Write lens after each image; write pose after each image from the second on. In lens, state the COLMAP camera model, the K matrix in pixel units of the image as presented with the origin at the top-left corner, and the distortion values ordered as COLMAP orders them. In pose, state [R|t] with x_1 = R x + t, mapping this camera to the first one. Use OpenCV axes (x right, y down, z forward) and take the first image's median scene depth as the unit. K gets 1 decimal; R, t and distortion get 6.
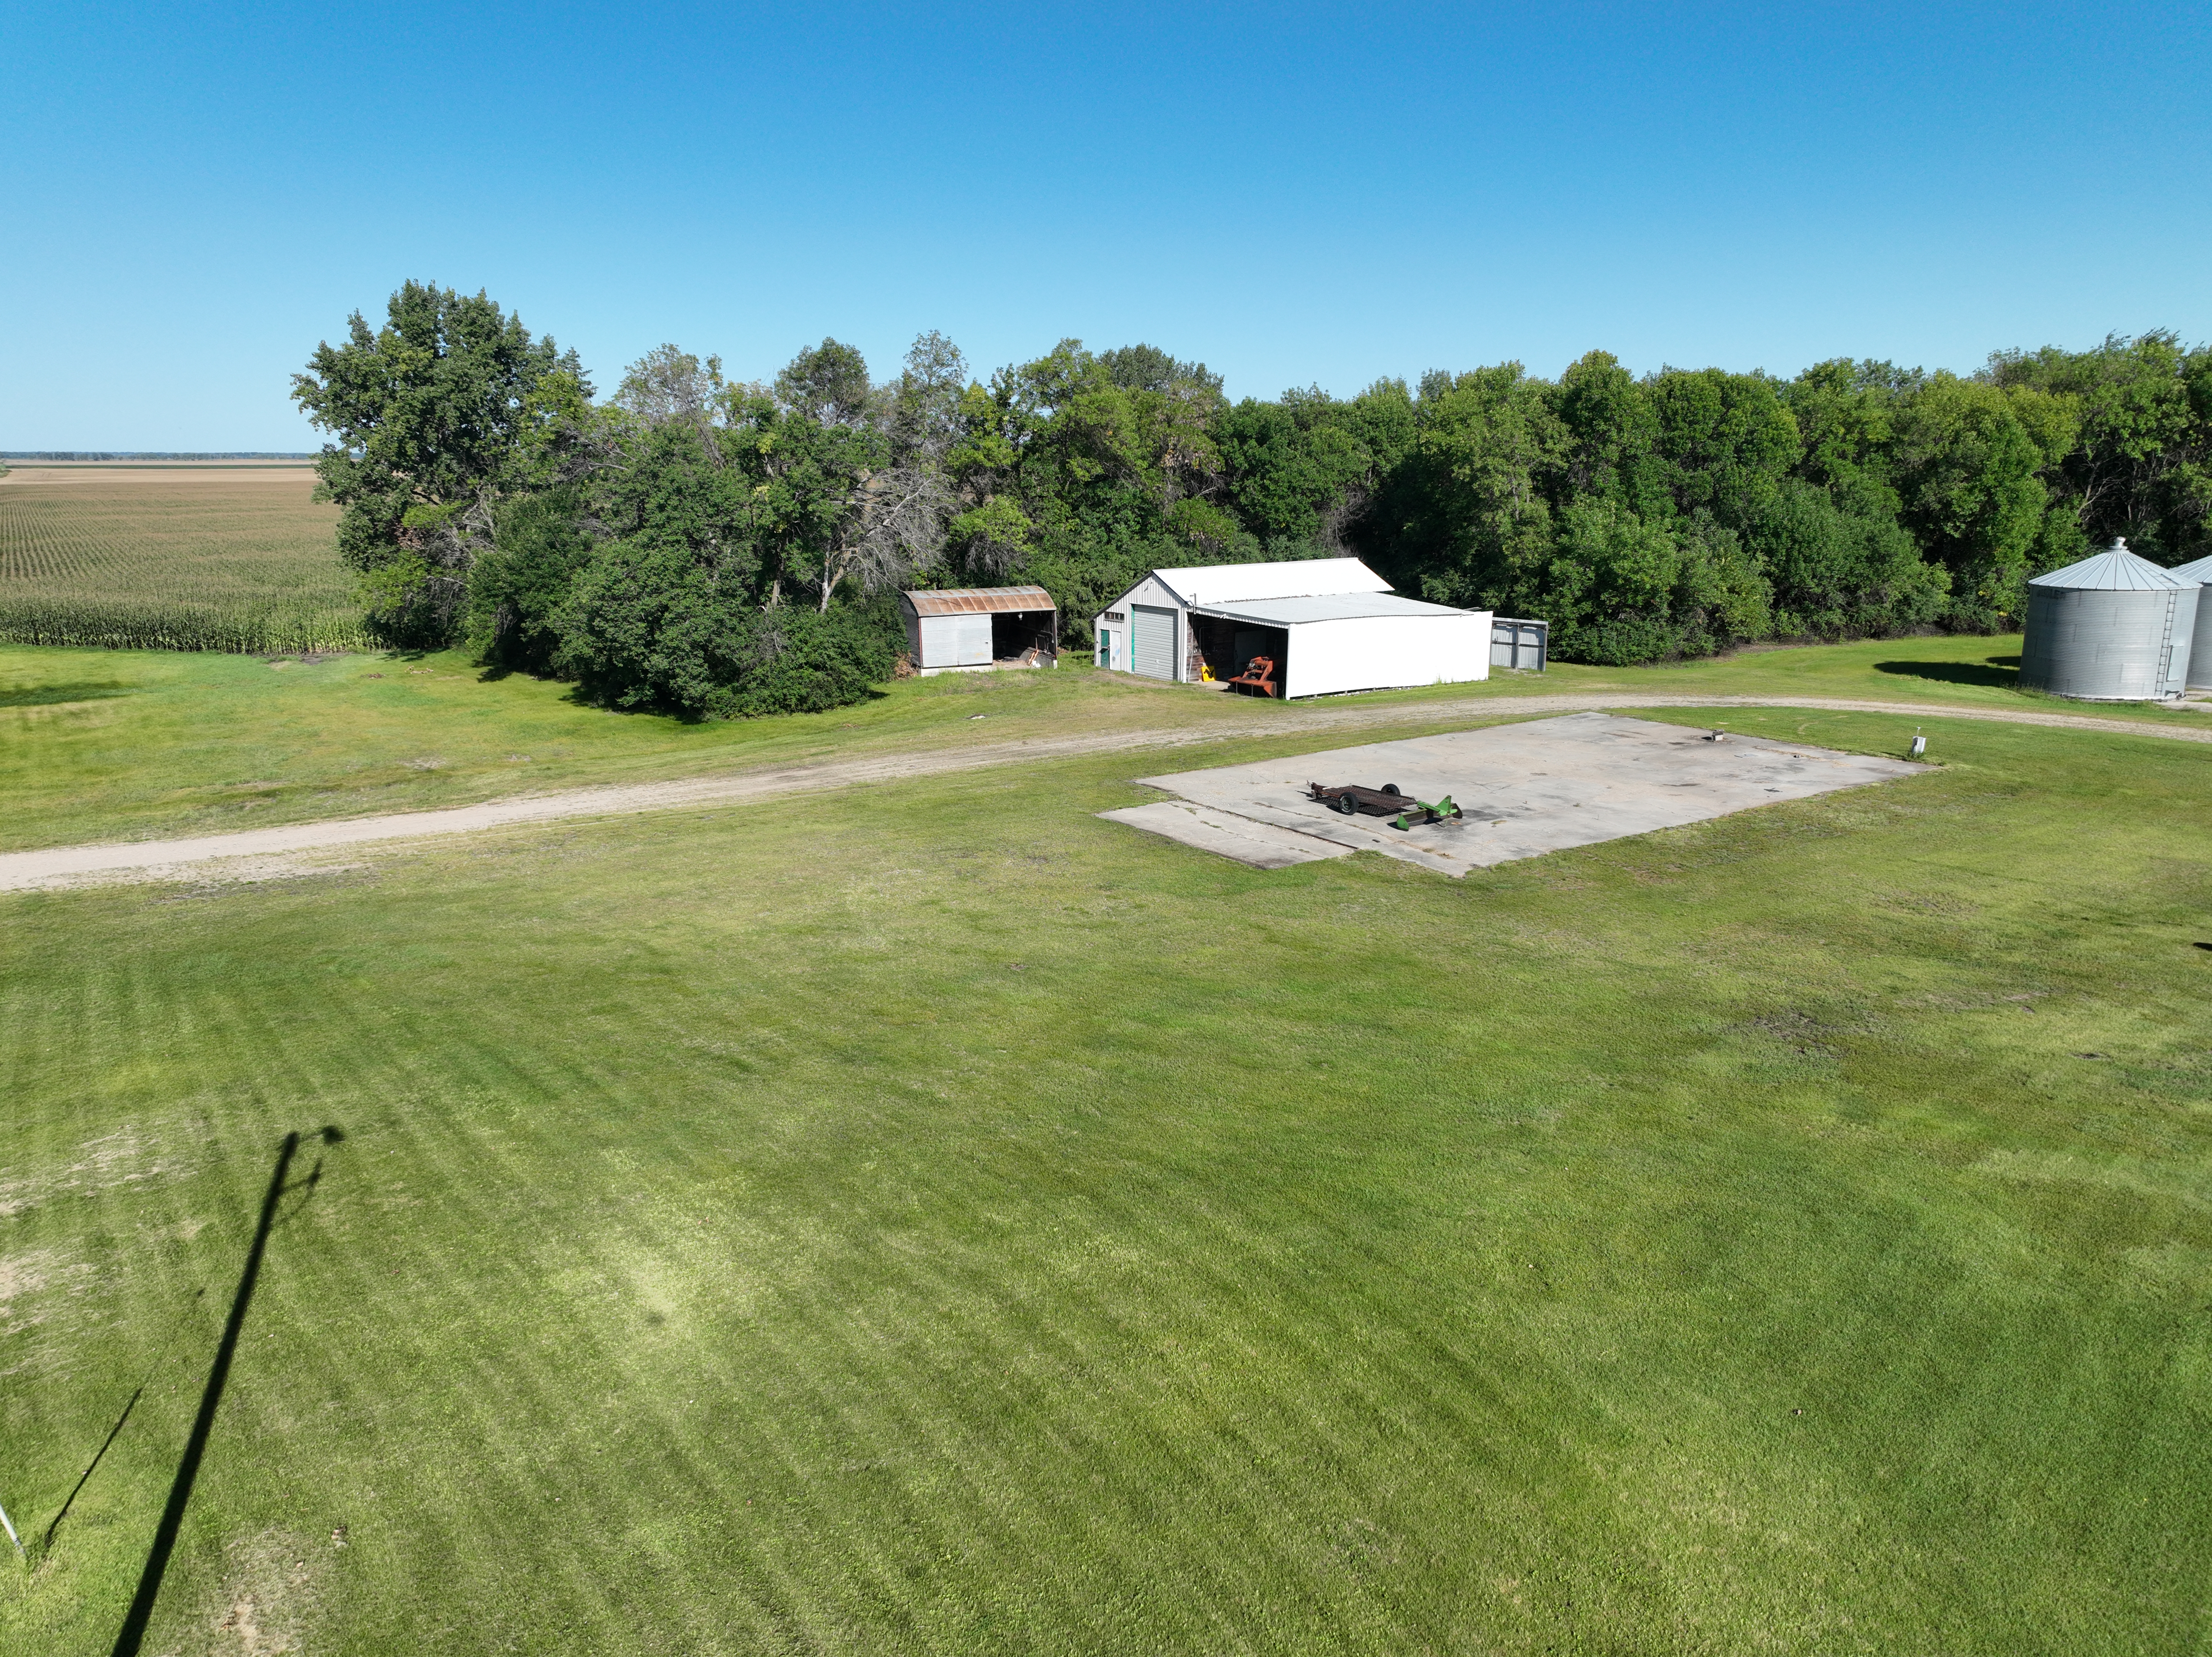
lens RADIAL K [[1553.7, 0, 1096.6], [0, 1553.7, 825.6], [0, 0, 1]] dist [0.004952, 0.002727]
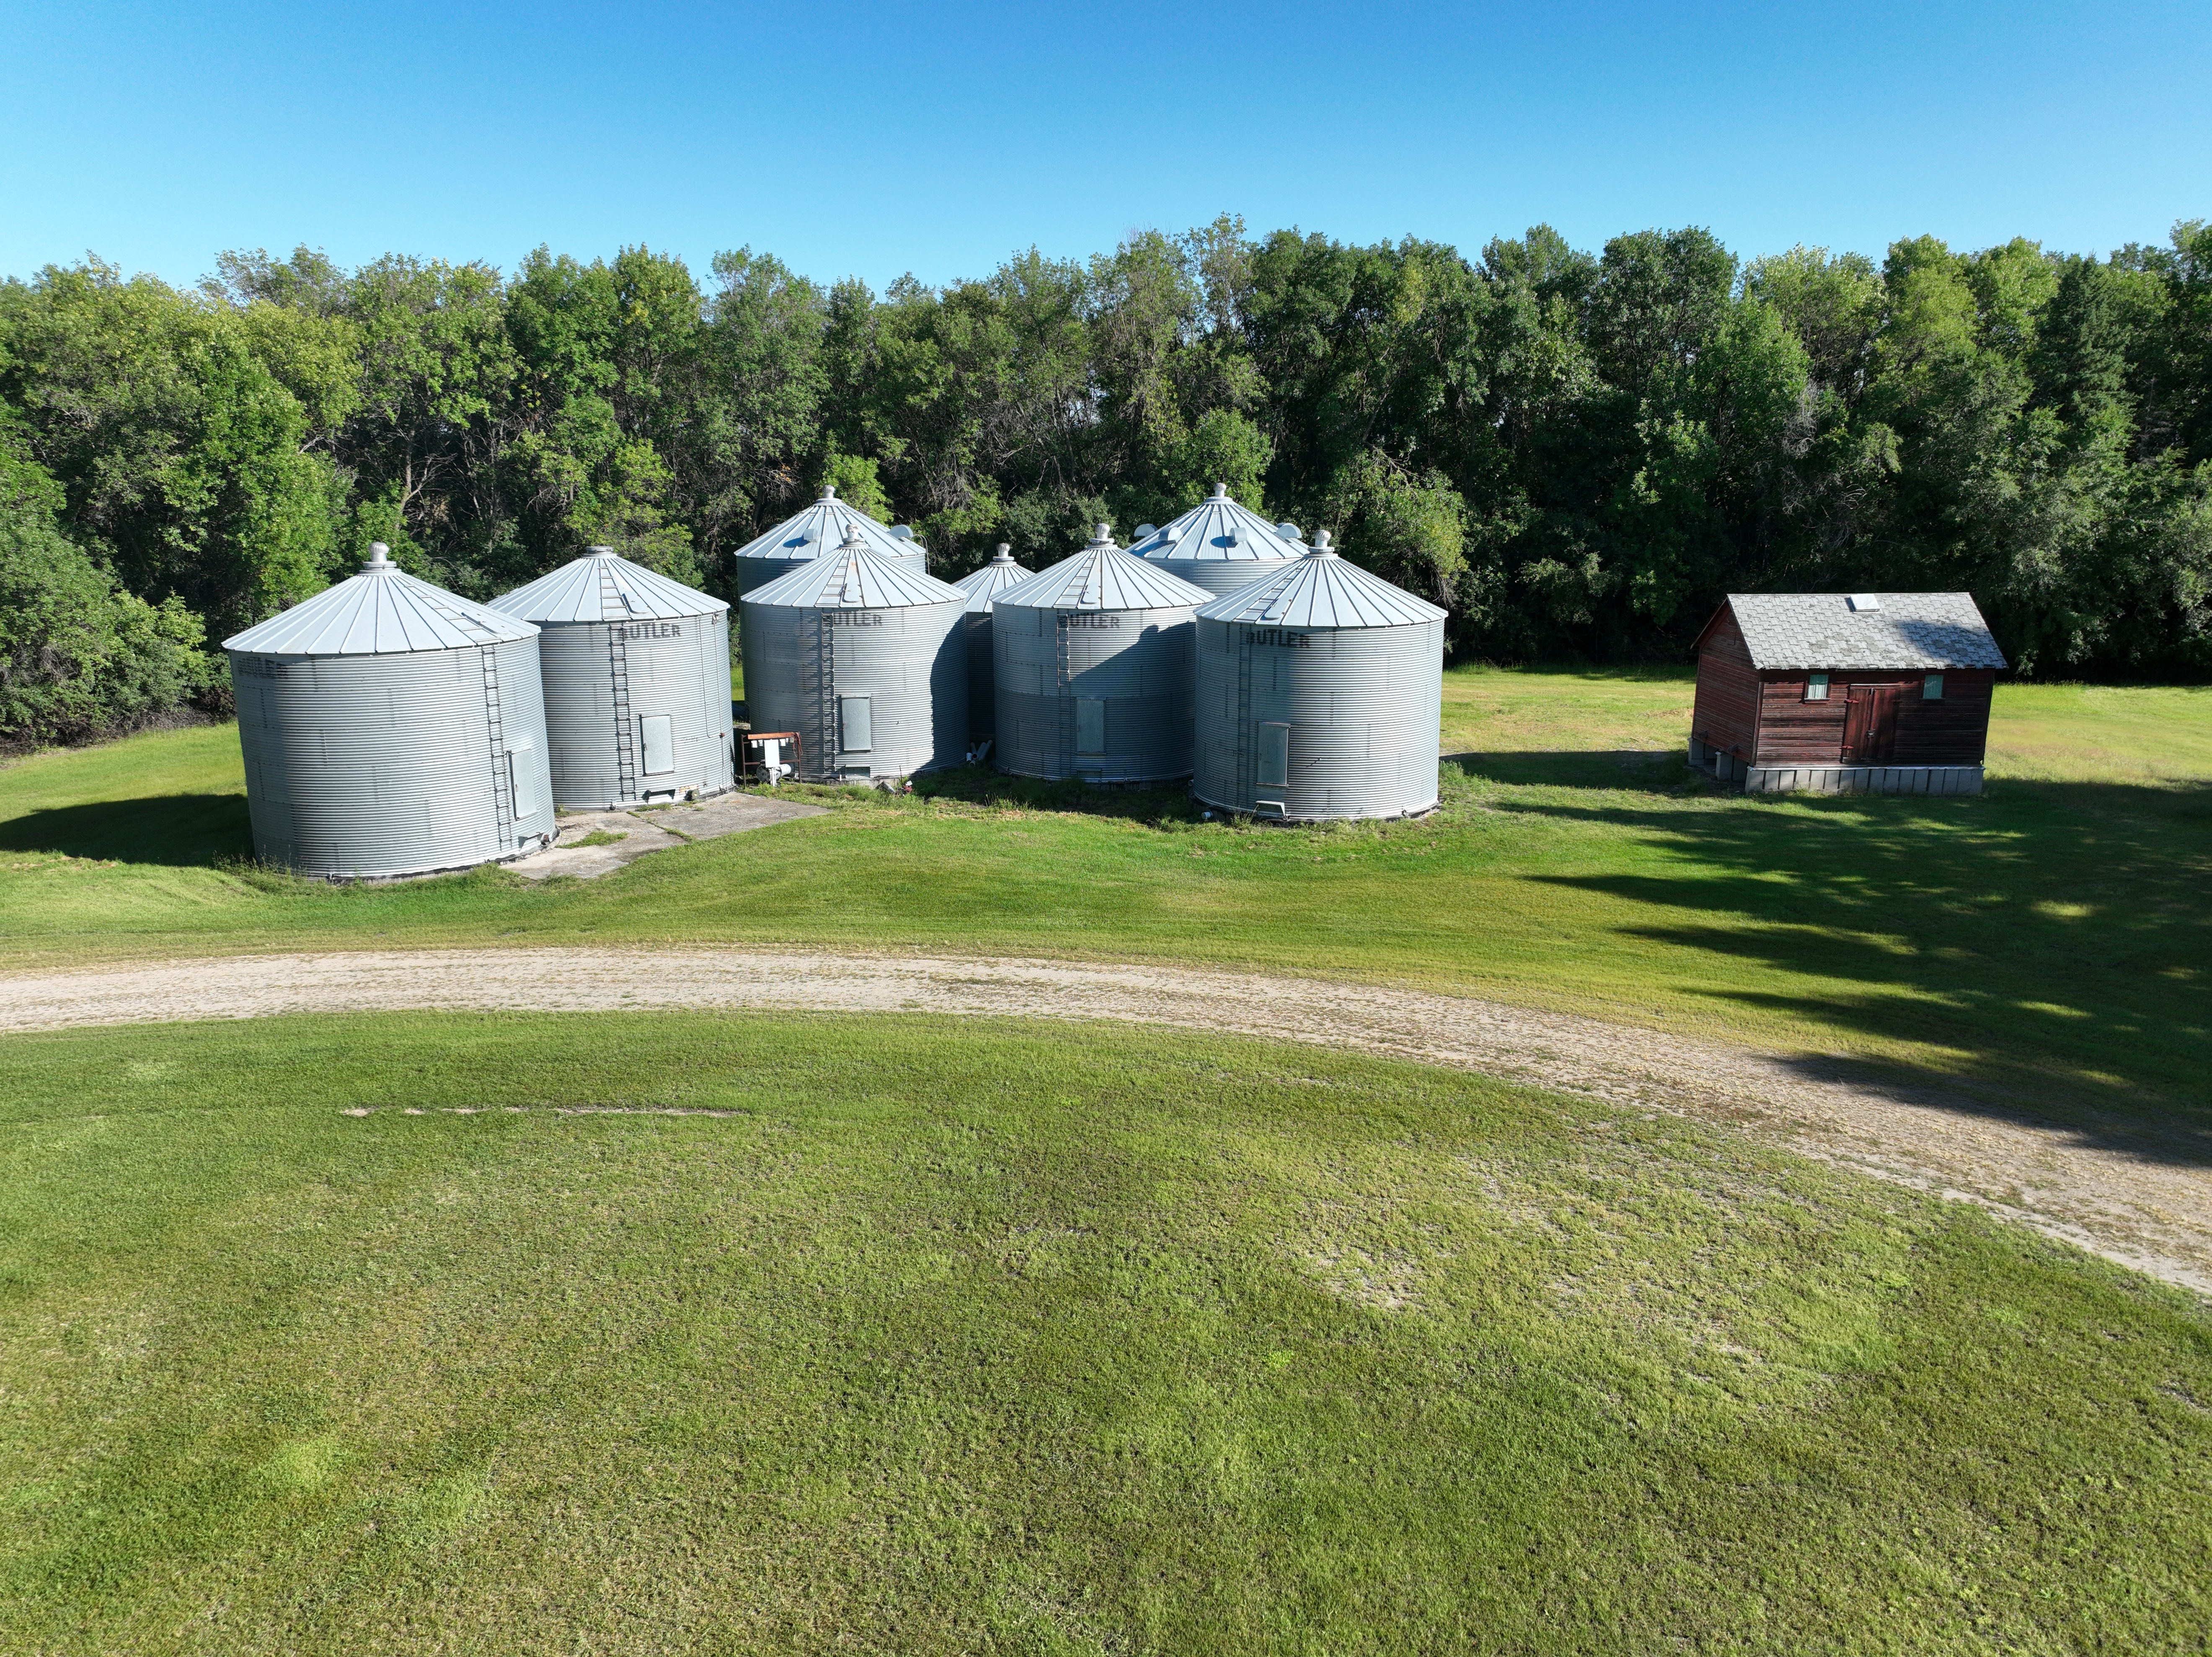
lens RADIAL K [[1553.7, 0, 1096.6], [0, 1553.7, 825.6], [0, 0, 1]] dist [0.004952, 0.002727]
pose [[0.626266, -0.166490, 0.761624, 0.312203], [0.174595, 0.982069, 0.071114, -0.070265], [-0.759807, 0.088439, 0.644105, 0.394351]]
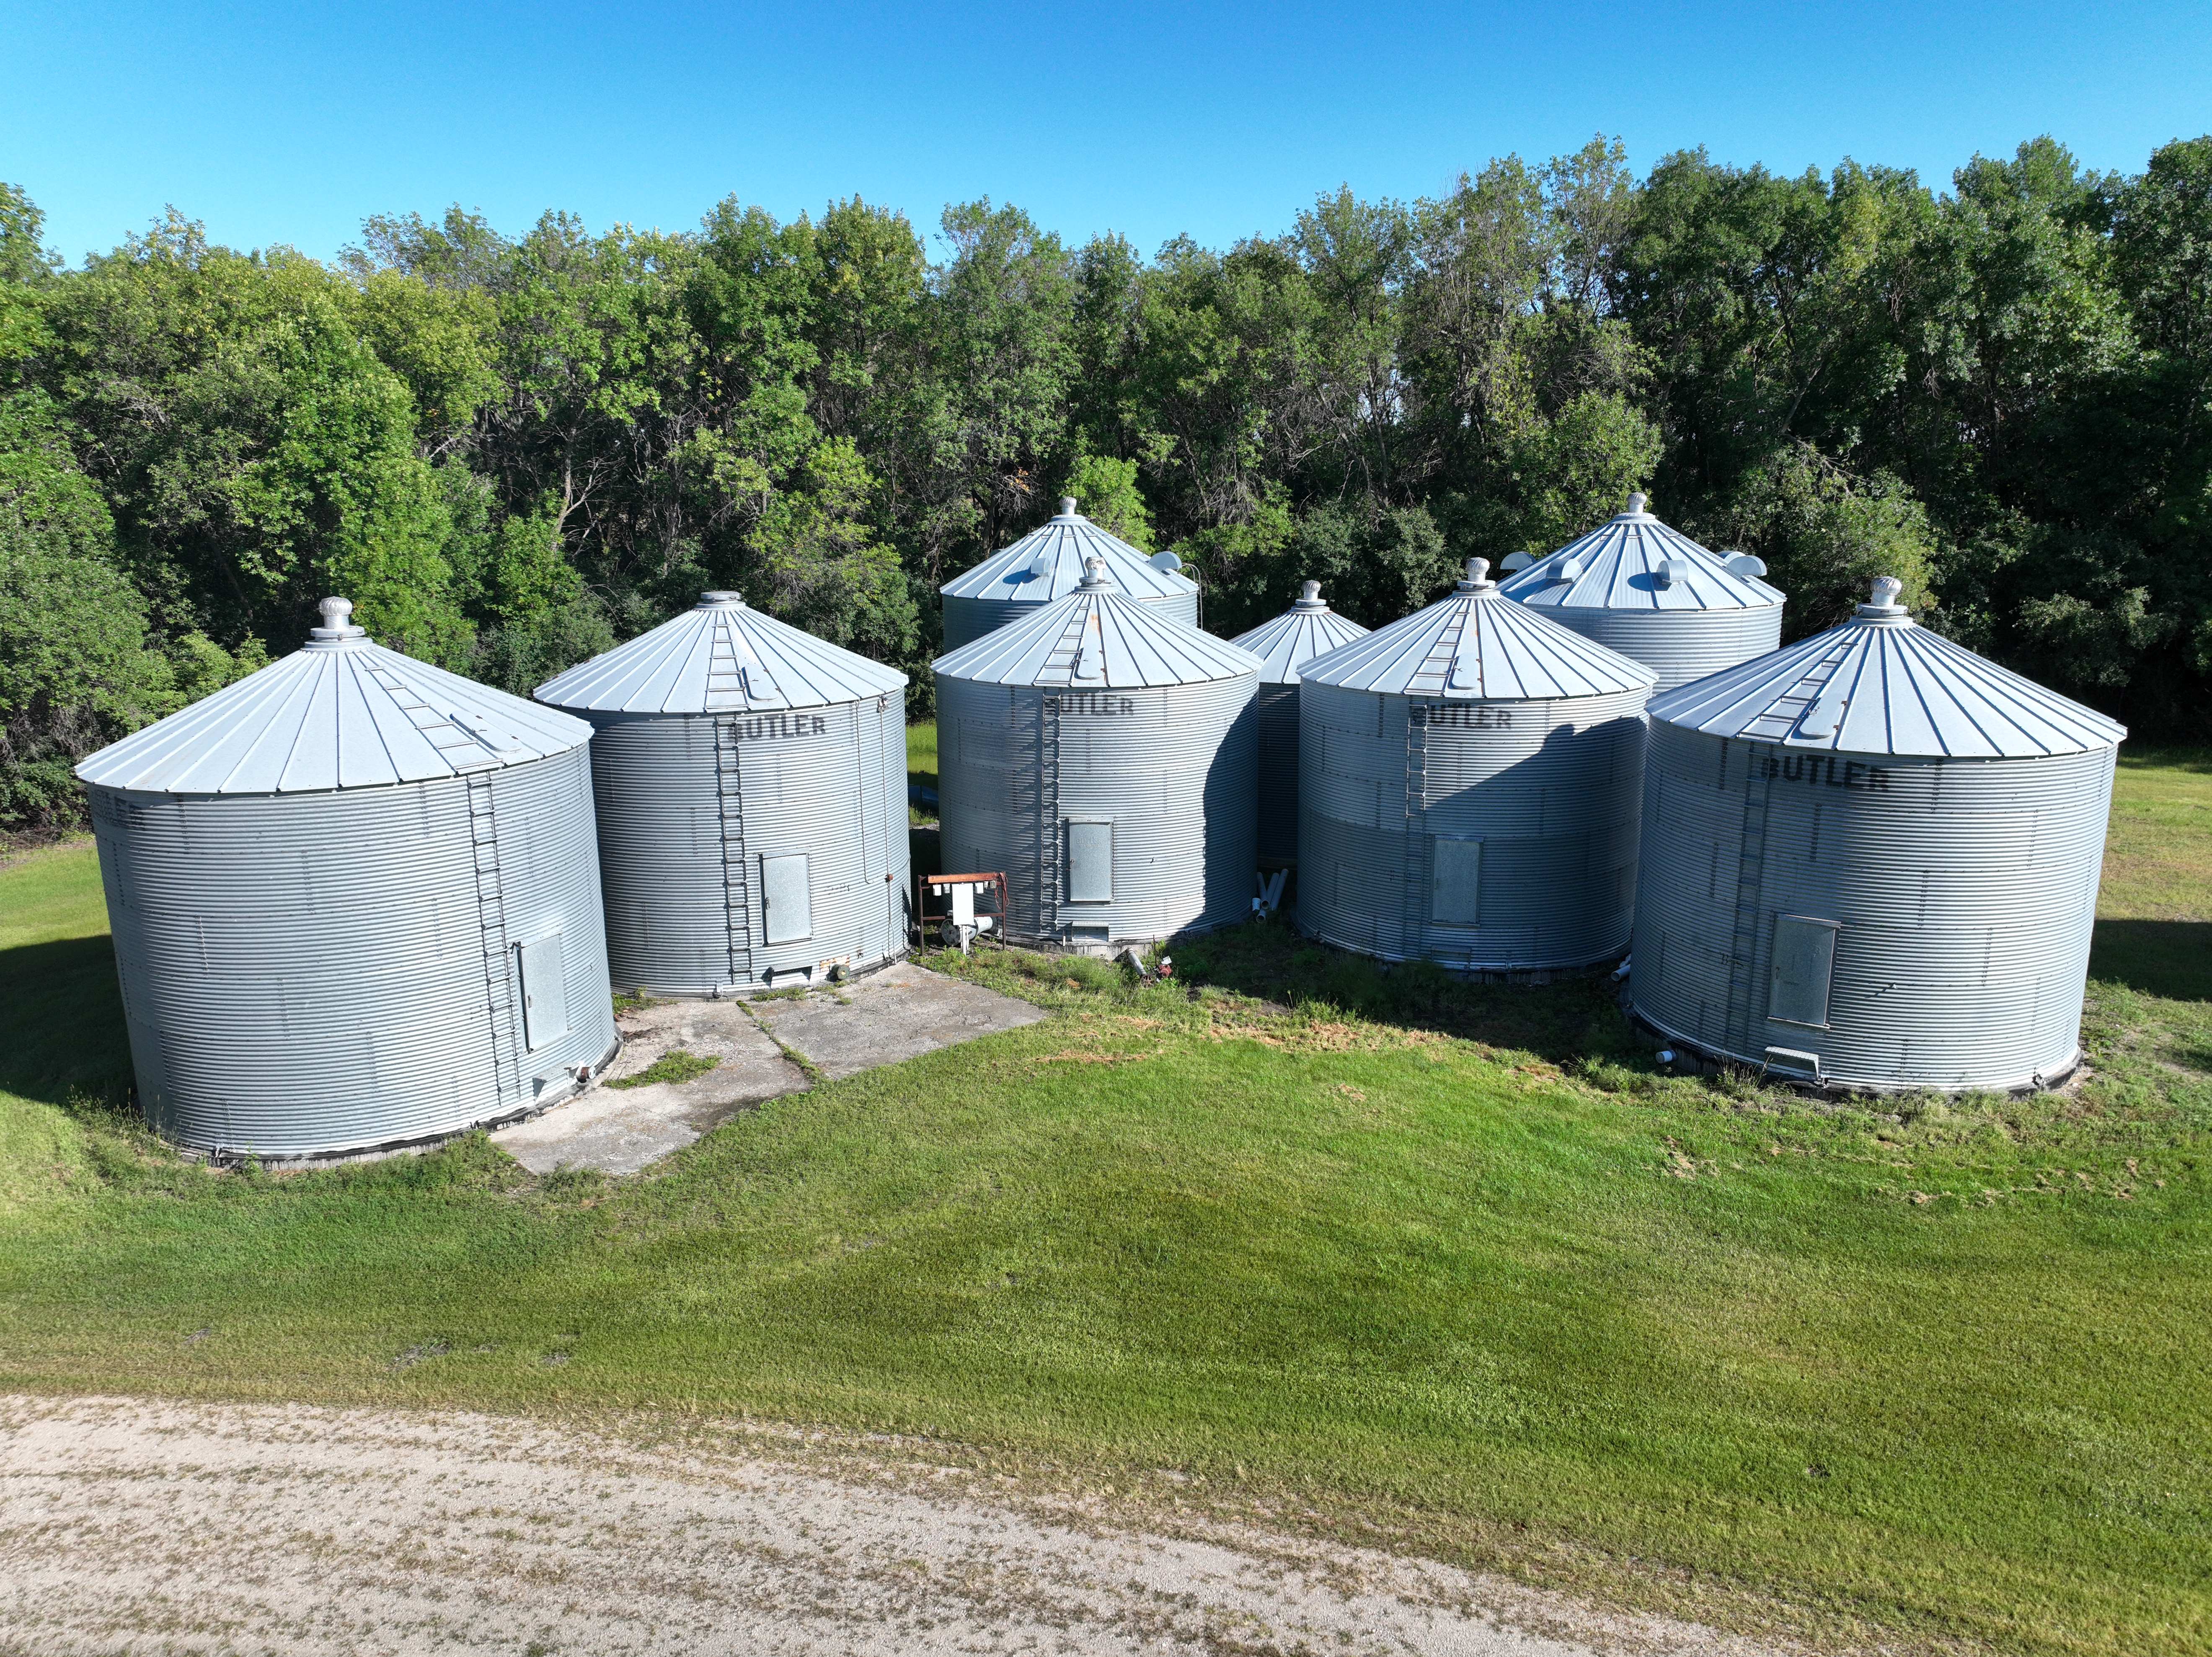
lens RADIAL K [[1553.7, 0, 1096.6], [0, 1553.7, 825.6], [0, 0, 1]] dist [0.004952, 0.002727]
pose [[0.744982, -0.143091, 0.651558, 0.430158], [0.151869, 0.987455, 0.043215, -0.100075], [-0.649568, 0.066757, 0.757367, 0.513883]]
